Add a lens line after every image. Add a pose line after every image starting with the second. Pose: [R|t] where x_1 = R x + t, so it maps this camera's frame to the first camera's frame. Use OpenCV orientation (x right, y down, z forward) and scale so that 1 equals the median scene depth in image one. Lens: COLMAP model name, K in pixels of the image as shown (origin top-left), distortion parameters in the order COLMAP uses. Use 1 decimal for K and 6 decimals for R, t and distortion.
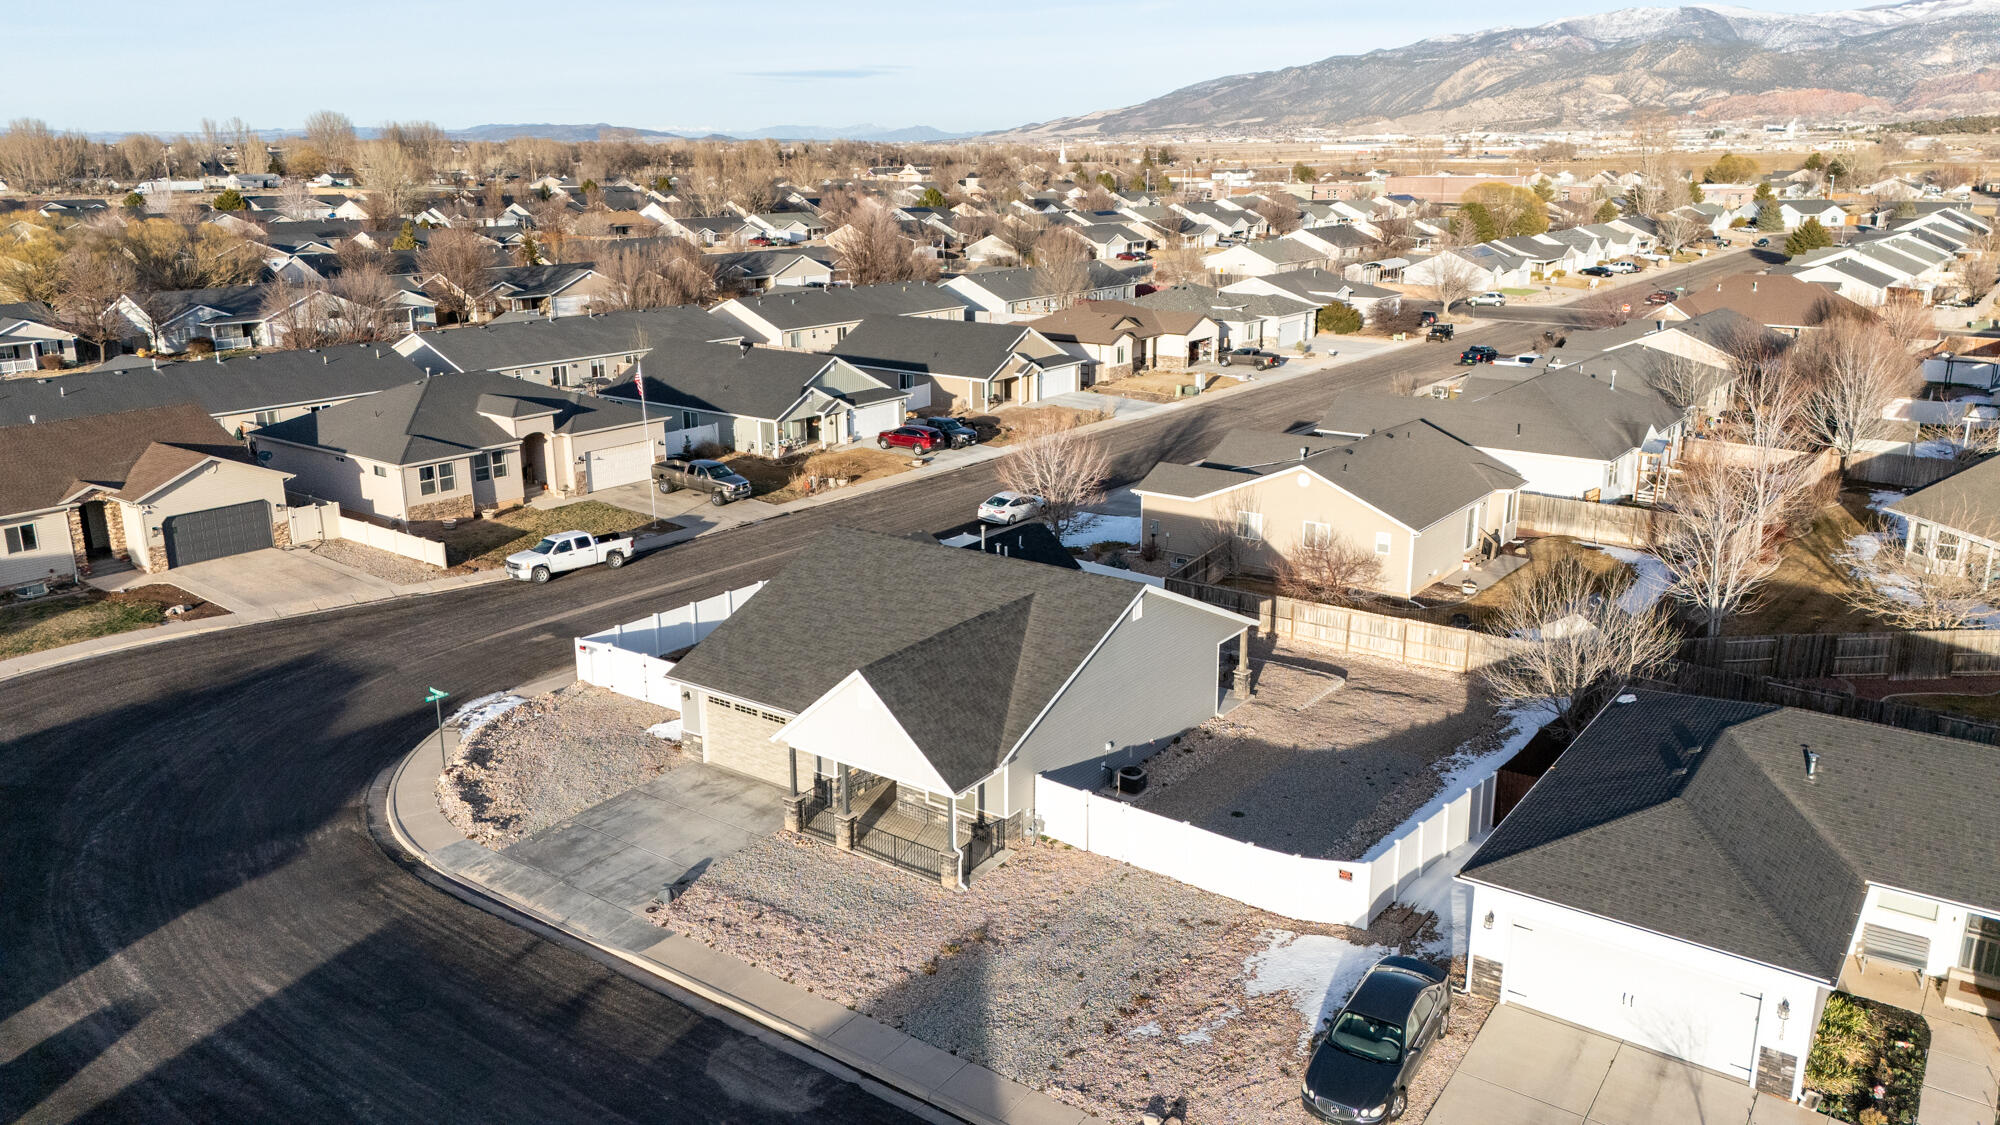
lens RADIAL K [[1461.2, 0, 1006.8], [0, 1461.2, 562.7], [0, 0, 1]] dist [0.078725, -0.076061]
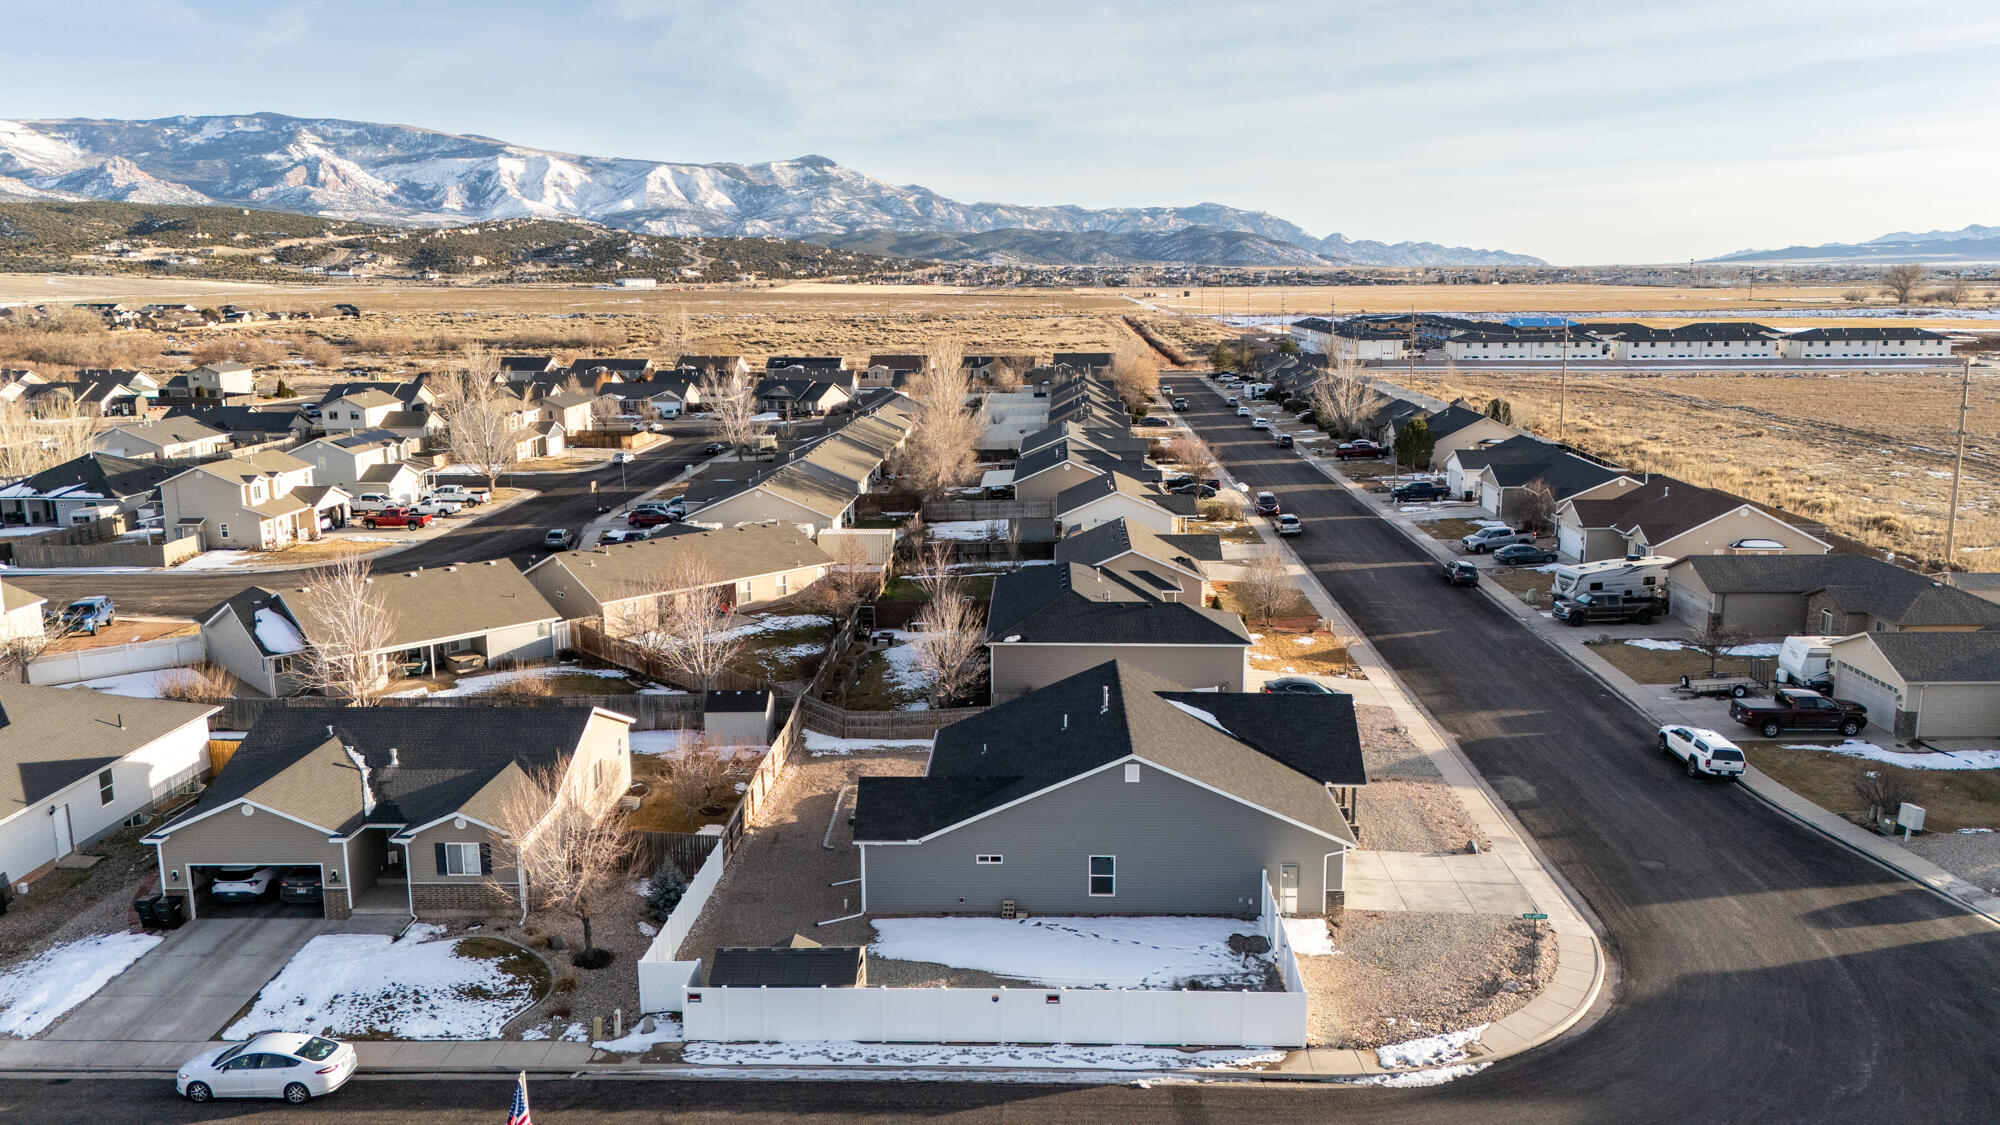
lens RADIAL K [[1461.2, 0, 1006.8], [0, 1461.2, 562.7], [0, 0, 1]] dist [0.078725, -0.076061]
pose [[-0.560113, -0.159261, 0.812963, -0.940965], [0.231421, 0.912197, 0.338145, -0.550345], [-0.795435, 0.377536, -0.474077, 1.620947]]
